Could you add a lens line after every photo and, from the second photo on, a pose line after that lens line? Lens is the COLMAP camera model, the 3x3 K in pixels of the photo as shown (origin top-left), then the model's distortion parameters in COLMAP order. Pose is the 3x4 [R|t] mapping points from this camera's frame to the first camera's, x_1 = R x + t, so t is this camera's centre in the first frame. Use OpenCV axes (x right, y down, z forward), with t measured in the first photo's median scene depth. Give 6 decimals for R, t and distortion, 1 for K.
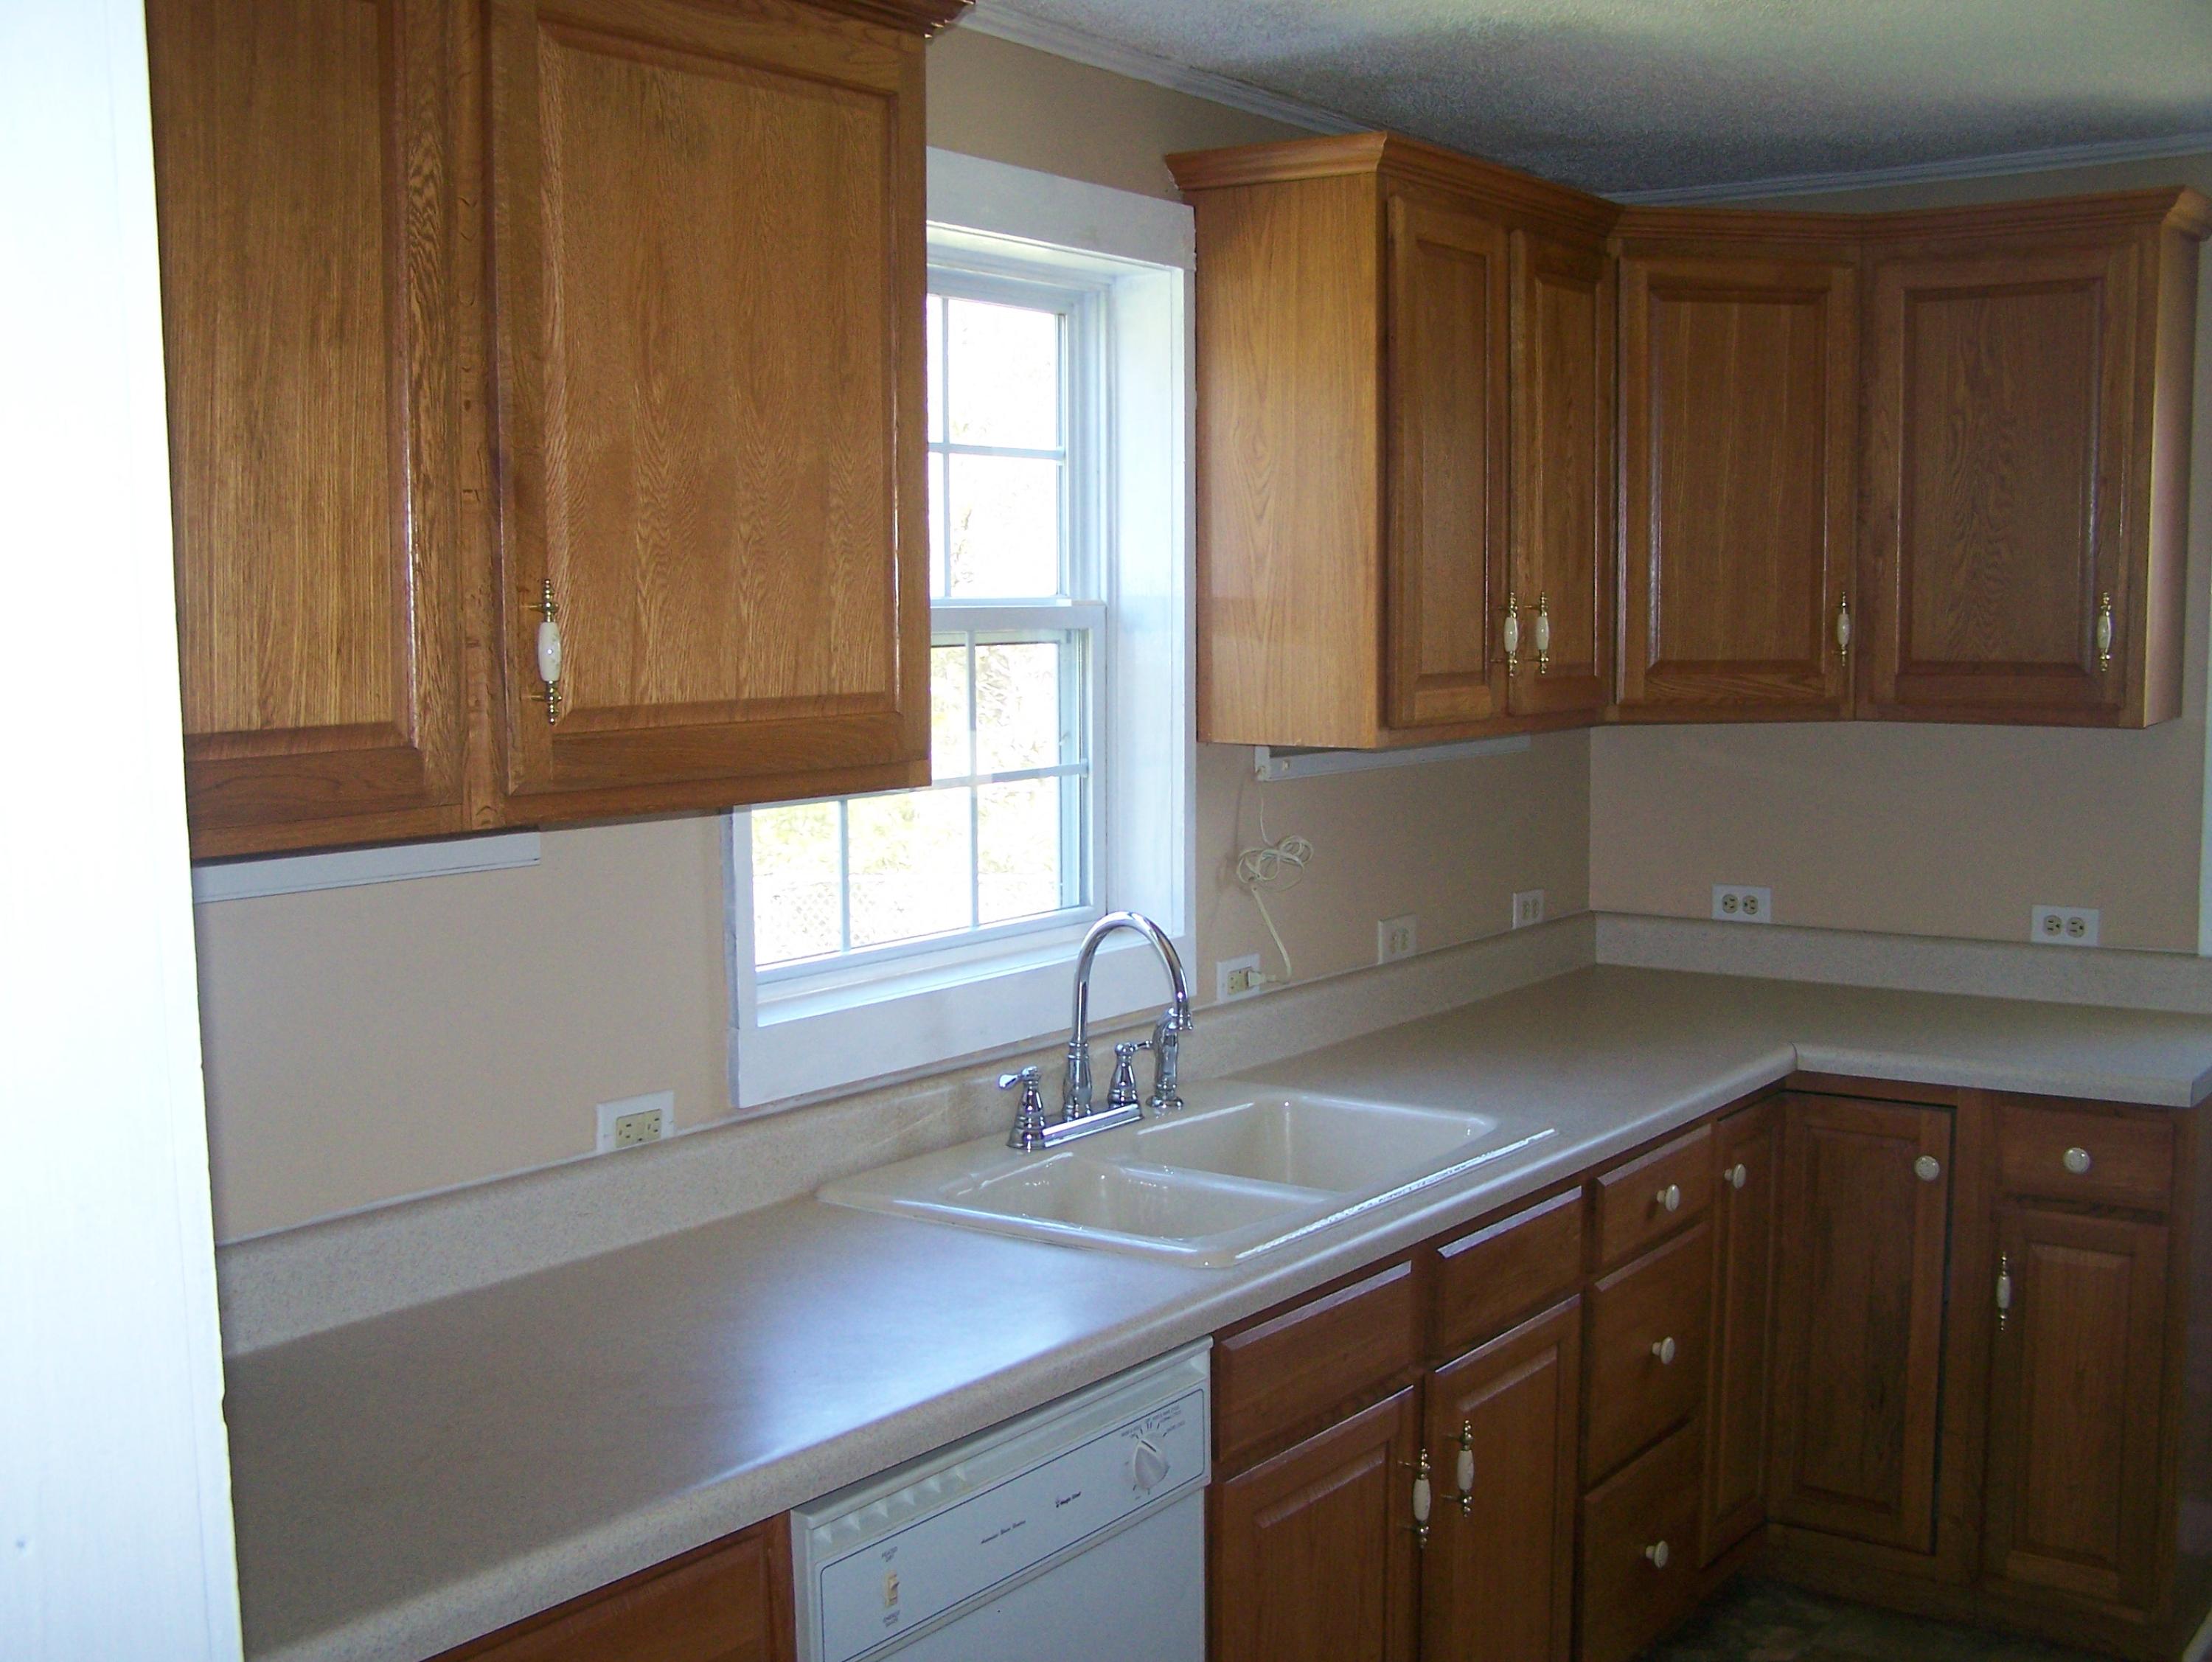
lens RADIAL K [[2515.1, 0, 1115.1], [0, 2515.1, 909.5], [0, 0, 1]] dist [-0.203208, 0.420613]
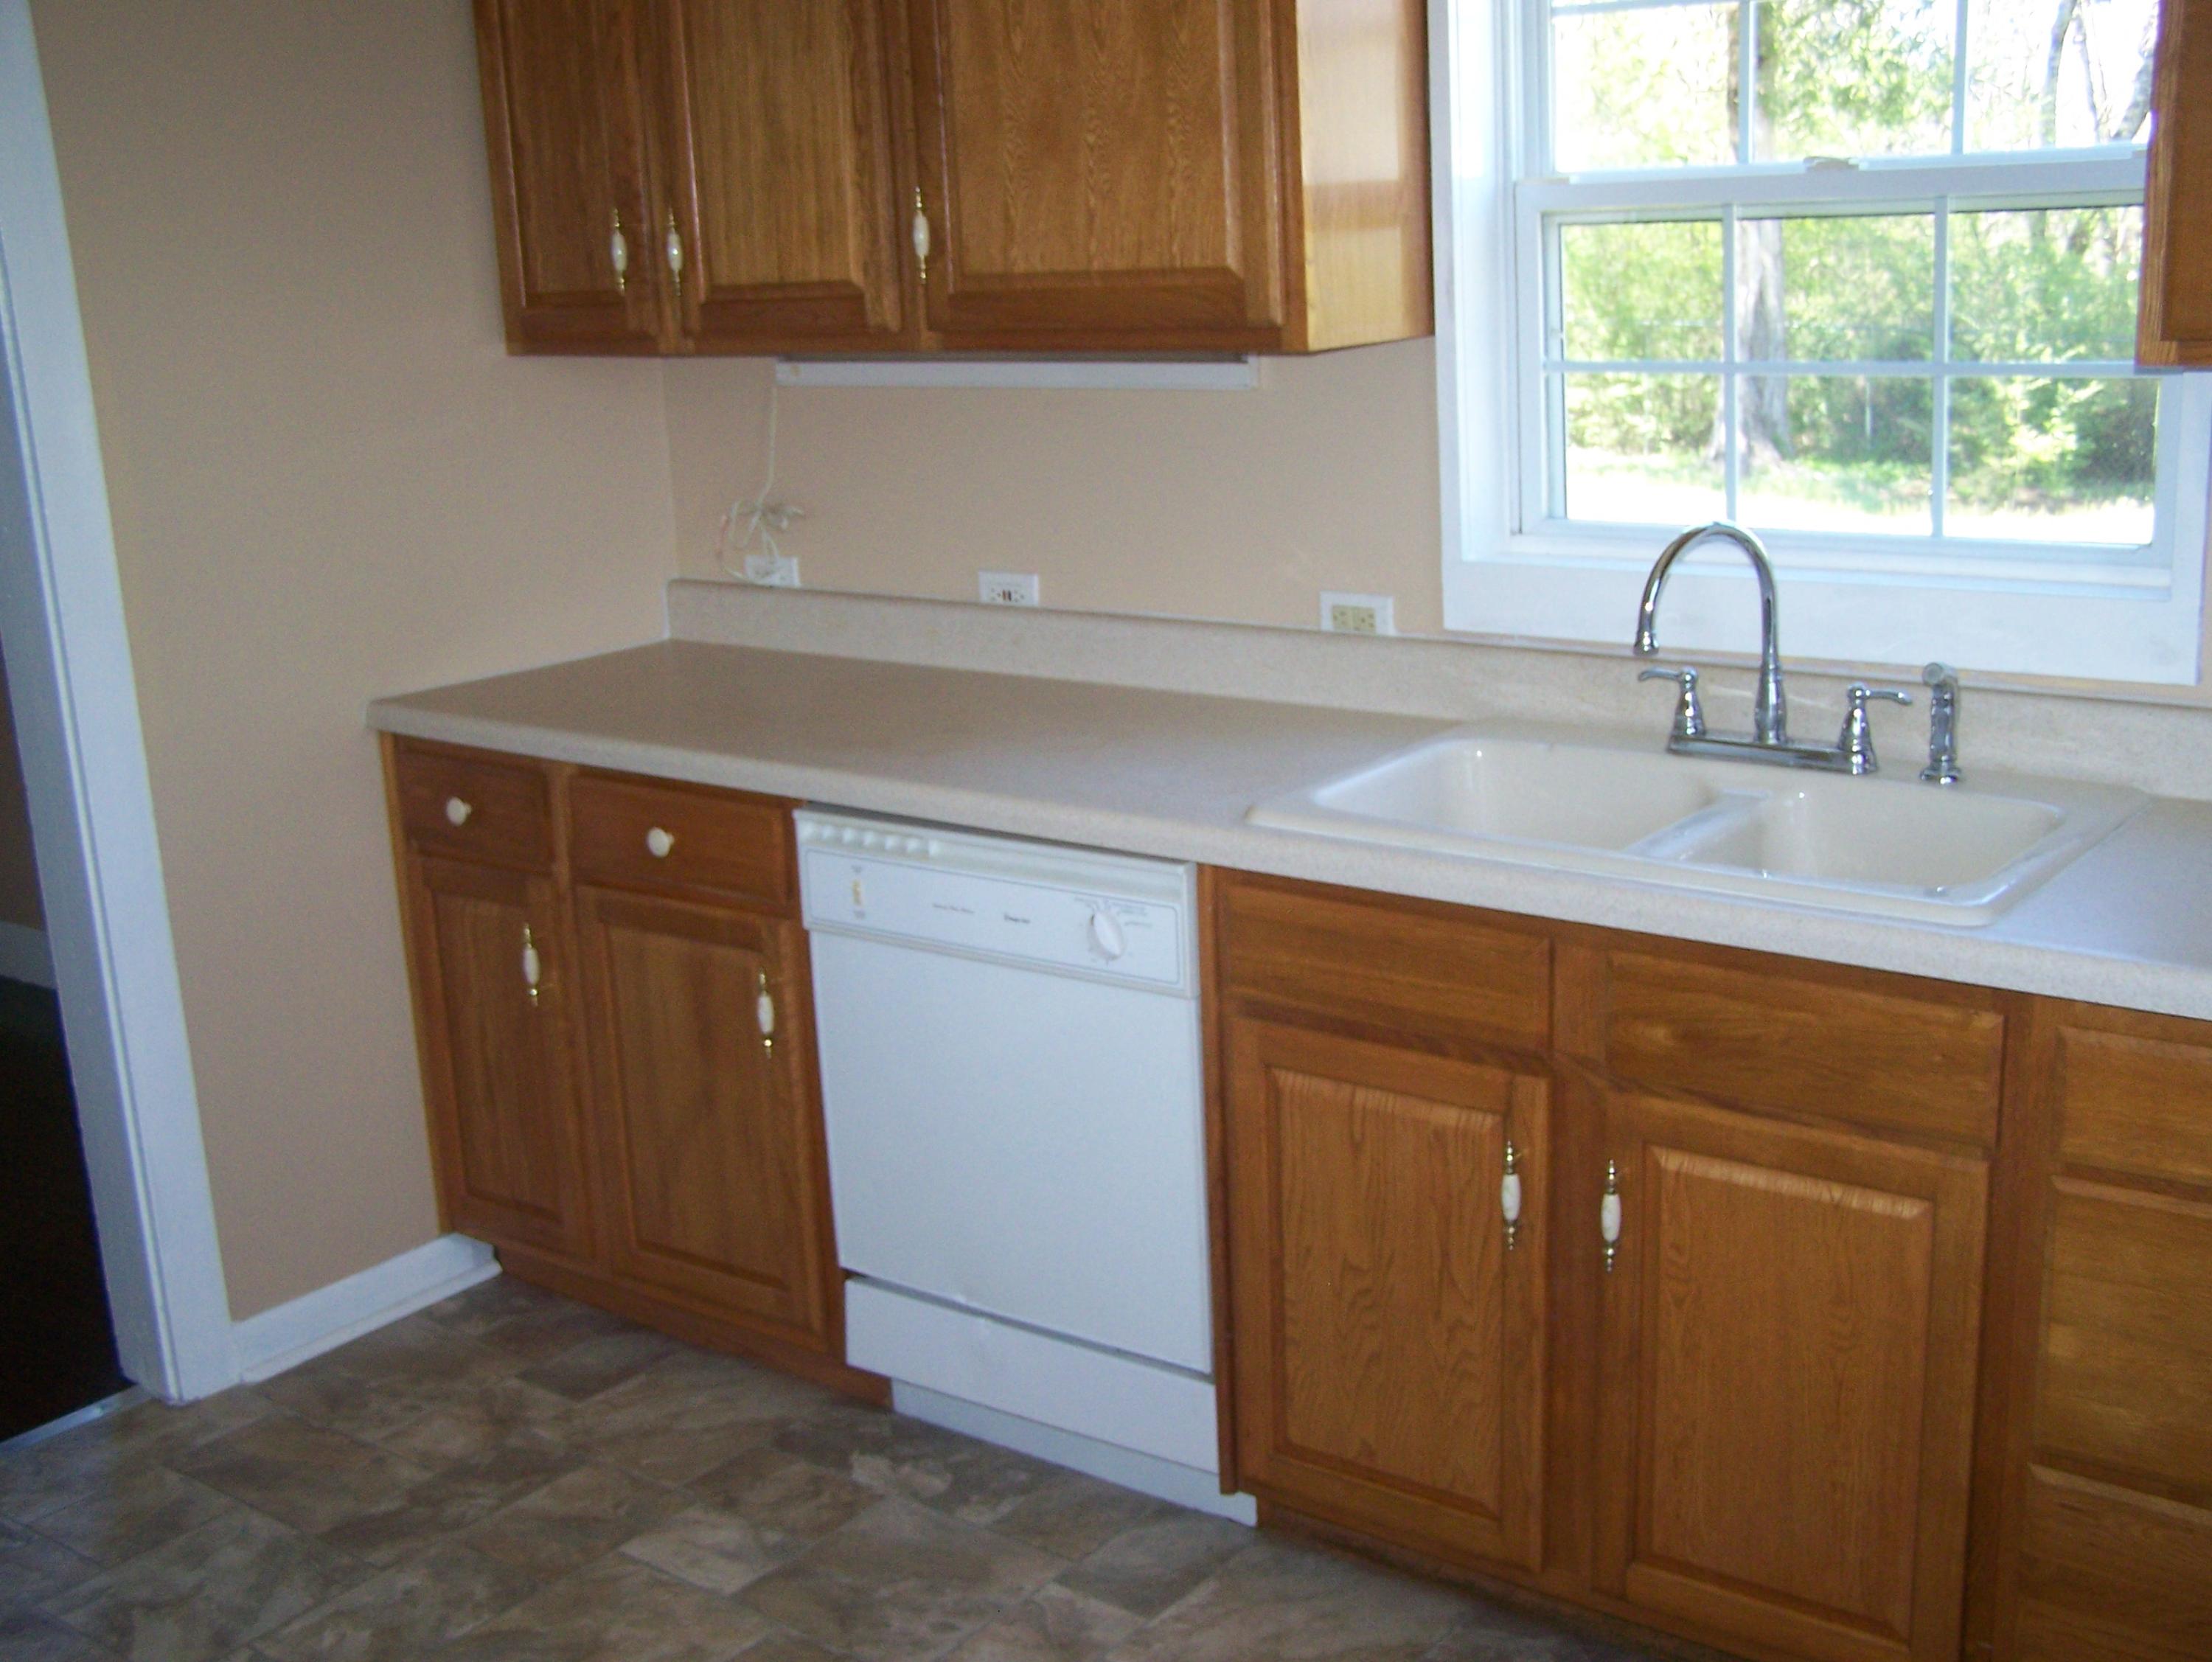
lens RADIAL K [[2515.1, 0, 1115.1], [0, 2515.1, 909.5], [0, 0, 1]] dist [-0.203208, 0.420613]
pose [[-0.056553, 0.280150, -0.958289, 1.205870], [-0.076074, 0.955826, 0.283919, -0.135713], [0.995497, 0.088957, -0.032743, 1.091595]]
